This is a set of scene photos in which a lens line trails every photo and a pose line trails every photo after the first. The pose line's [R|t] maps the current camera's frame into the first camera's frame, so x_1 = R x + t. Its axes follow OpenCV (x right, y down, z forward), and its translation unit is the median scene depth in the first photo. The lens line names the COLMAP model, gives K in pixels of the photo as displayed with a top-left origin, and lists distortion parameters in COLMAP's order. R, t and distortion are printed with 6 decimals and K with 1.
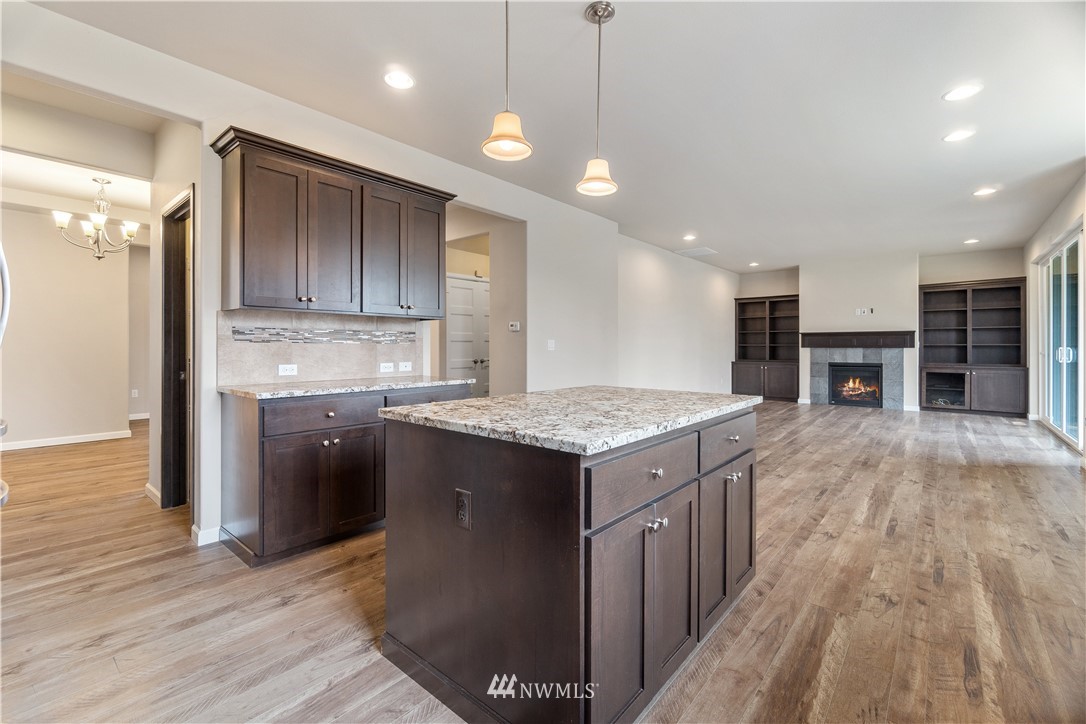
lens RADIAL K [[467.2, 0, 544.9], [0, 467.2, 356.4], [0, 0, 1]] dist [-0.003252, 0.000017]
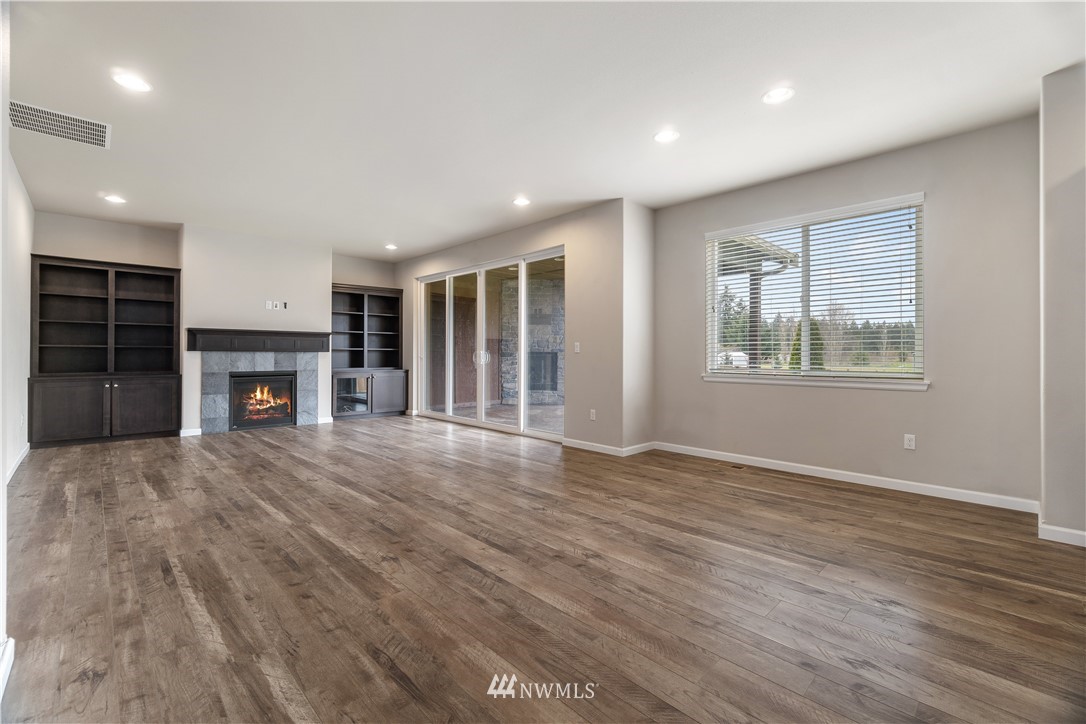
lens RADIAL K [[461.4, 0, 546.3], [0, 461.4, 334.4], [0, 0, 1]] dist [0.001405, 0.000498]
pose [[0.086165, 0.044311, 0.995295, -0.141194], [0.016636, 0.998807, -0.045908, -0.009869], [-0.996142, 0.020514, 0.085325, 1.151770]]
